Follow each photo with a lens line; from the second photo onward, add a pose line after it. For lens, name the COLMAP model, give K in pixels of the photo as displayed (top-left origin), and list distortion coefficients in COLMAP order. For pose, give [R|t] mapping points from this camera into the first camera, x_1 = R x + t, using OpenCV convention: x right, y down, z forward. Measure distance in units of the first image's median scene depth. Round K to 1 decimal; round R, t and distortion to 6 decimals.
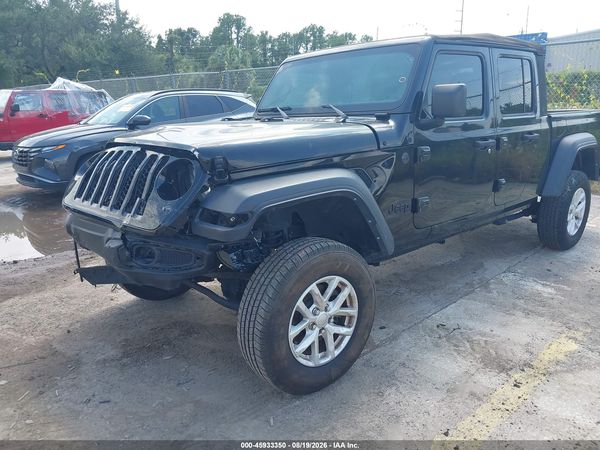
lens RADIAL K [[475.9, 0, 295.1], [0, 475.9, 230.9], [0, 0, 1]] dist [0.022407, -0.036754]
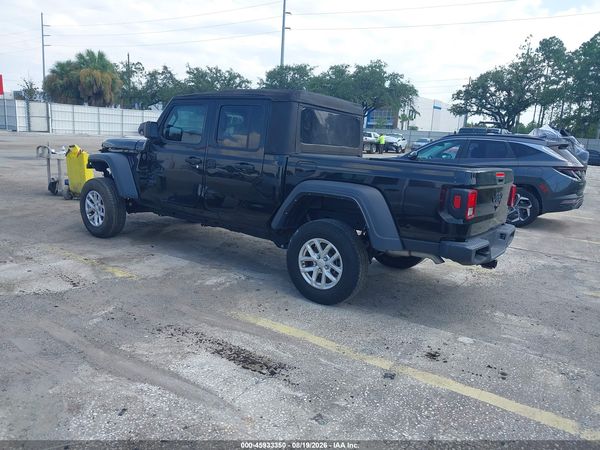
lens RADIAL K [[475.9, 0, 298.8], [0, 475.9, 221.0], [0, 0, 1]] dist [0.022407, -0.036754]
pose [[0.214581, 0.205937, -0.954749, 0.289618], [-0.316162, 0.939534, 0.131597, -0.045030], [0.924120, 0.273617, 0.266715, 0.137910]]
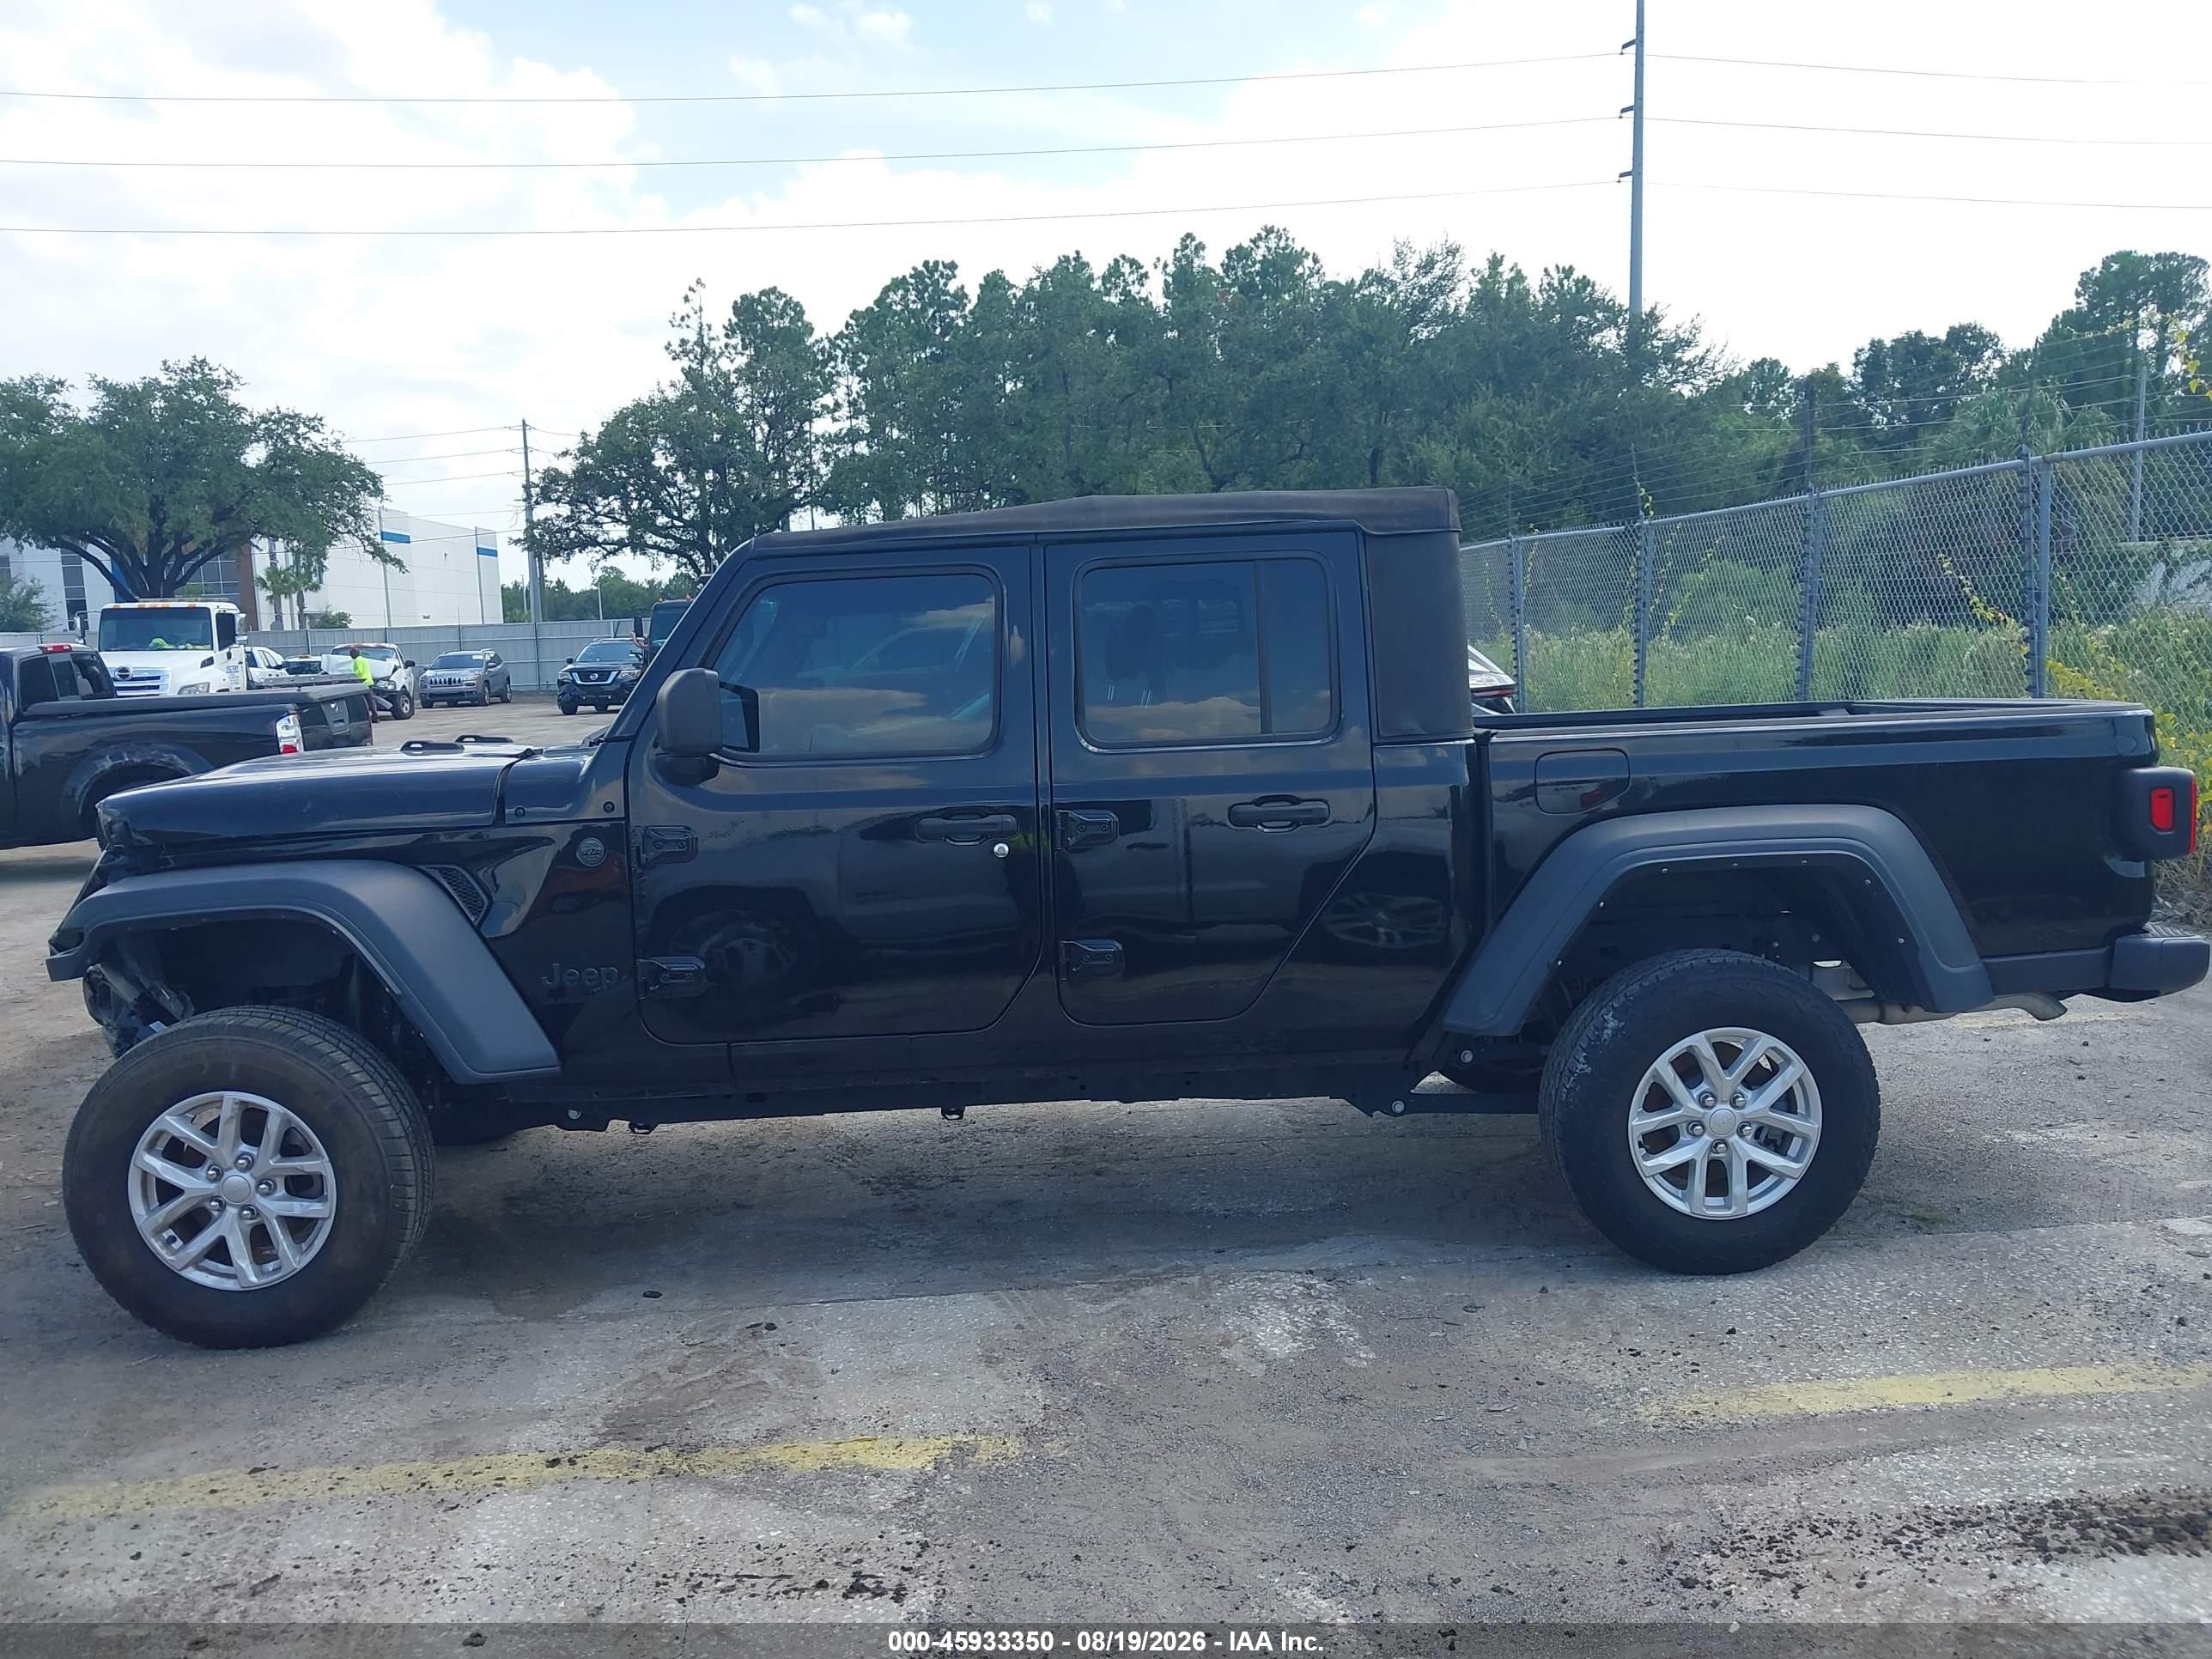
lens RADIAL K [[1754.3, 0, 1087.5], [0, 1754.3, 822.9], [0, 0, 1]] dist [0.022407, -0.036754]
pose [[0.771173, 0.055441, -0.634207, 0.179451], [-0.143338, 0.985743, -0.088122, -0.012255], [0.620280, 0.158864, 0.768125, 0.012237]]
